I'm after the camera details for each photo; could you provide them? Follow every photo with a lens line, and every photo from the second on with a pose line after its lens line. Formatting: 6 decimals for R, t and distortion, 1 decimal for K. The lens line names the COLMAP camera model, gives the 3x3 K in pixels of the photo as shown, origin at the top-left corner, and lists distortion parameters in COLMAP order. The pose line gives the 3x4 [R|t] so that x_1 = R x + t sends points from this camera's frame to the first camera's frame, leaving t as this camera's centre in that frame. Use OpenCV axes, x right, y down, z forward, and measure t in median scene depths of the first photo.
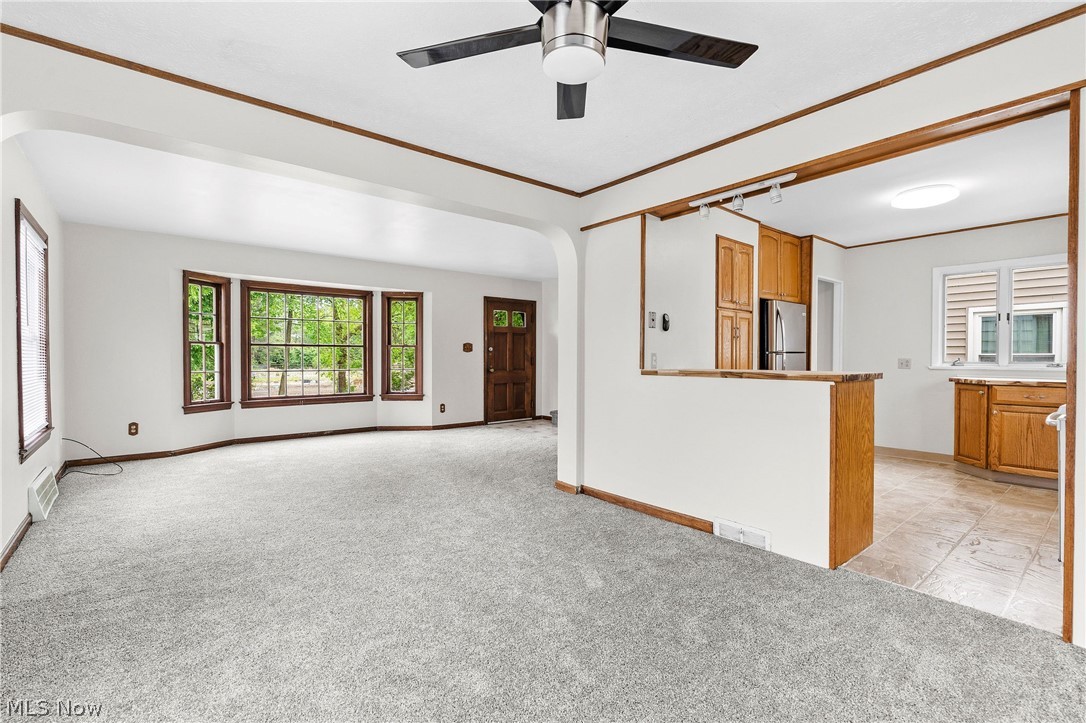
lens RADIAL K [[490.8, 0, 539.8], [0, 490.8, 362.7], [0, 0, 1]] dist [-0.009467, -0.000031]
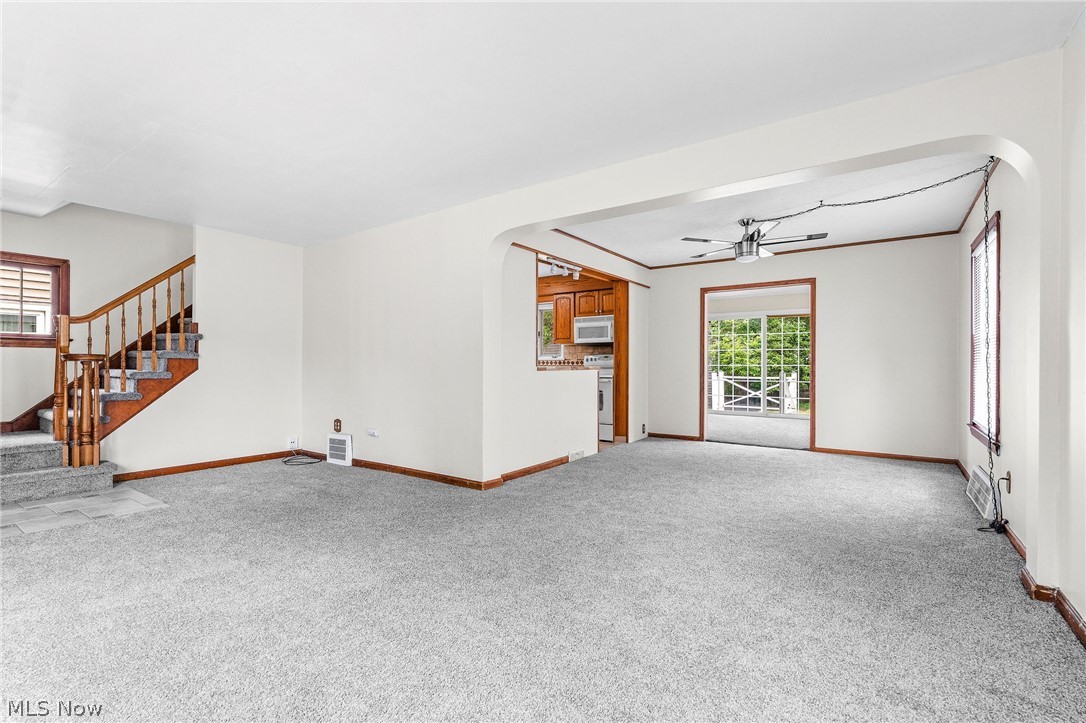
lens RADIAL K [[490.8, 0, 539.8], [0, 490.8, 361.8], [0, 0, 1]] dist [-0.009467, -0.000031]
pose [[-0.268341, -0.000097, 0.963324, -0.507200], [0.005827, 0.999982, 0.001724, -0.001047], [-0.963306, 0.006076, -0.268335, 0.622858]]
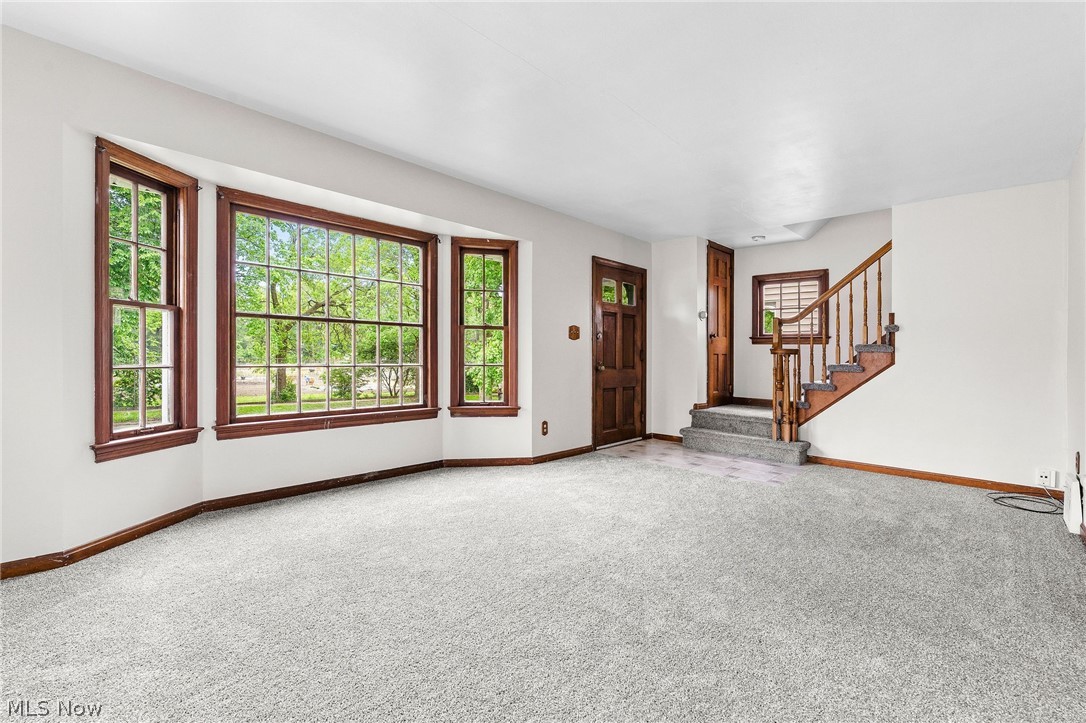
lens RADIAL K [[490.8, 0, 538.7], [0, 490.8, 359.4], [0, 0, 1]] dist [-0.009467, -0.000031]
pose [[0.991765, 0.011400, 0.127565, -0.293293], [-0.011145, 0.999934, -0.002707, 0.007155], [-0.127587, 0.001263, 0.991827, 0.388112]]
